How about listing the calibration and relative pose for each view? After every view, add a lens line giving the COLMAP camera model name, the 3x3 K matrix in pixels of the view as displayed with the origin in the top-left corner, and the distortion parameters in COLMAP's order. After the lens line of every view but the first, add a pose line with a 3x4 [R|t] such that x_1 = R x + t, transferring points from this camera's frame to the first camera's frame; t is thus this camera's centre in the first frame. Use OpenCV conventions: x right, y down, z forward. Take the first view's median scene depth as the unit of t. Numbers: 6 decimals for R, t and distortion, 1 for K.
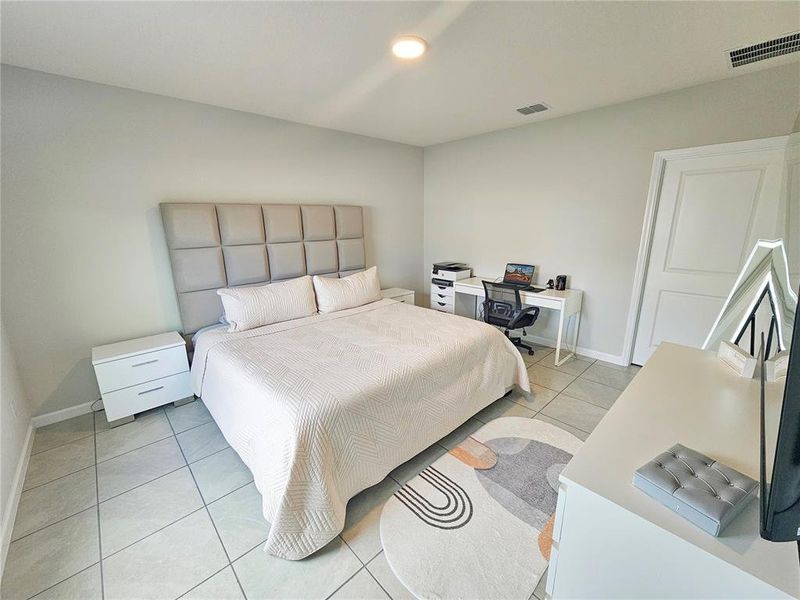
lens RADIAL K [[325.6, 0, 399.9], [0, 325.6, 300.9], [0, 0, 1]] dist [0.000126, -0.000003]
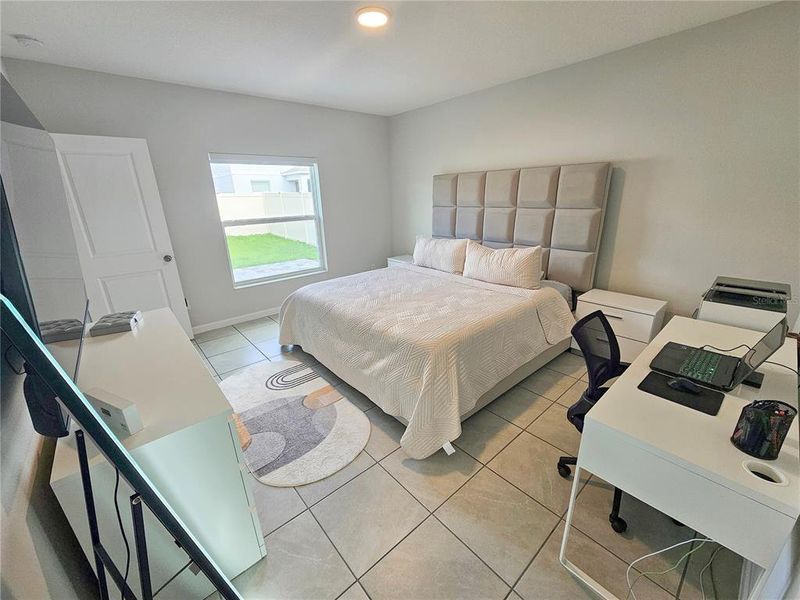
lens RADIAL K [[325.6, 0, 399.5], [0, 325.6, 301.5], [0, 0, 1]] dist [0.000126, -0.000003]
pose [[-0.038767, 0.333664, -0.941894, 0.804613], [-0.215380, 0.917657, 0.333943, -0.195252], [0.975760, 0.215811, 0.036290, 0.770666]]
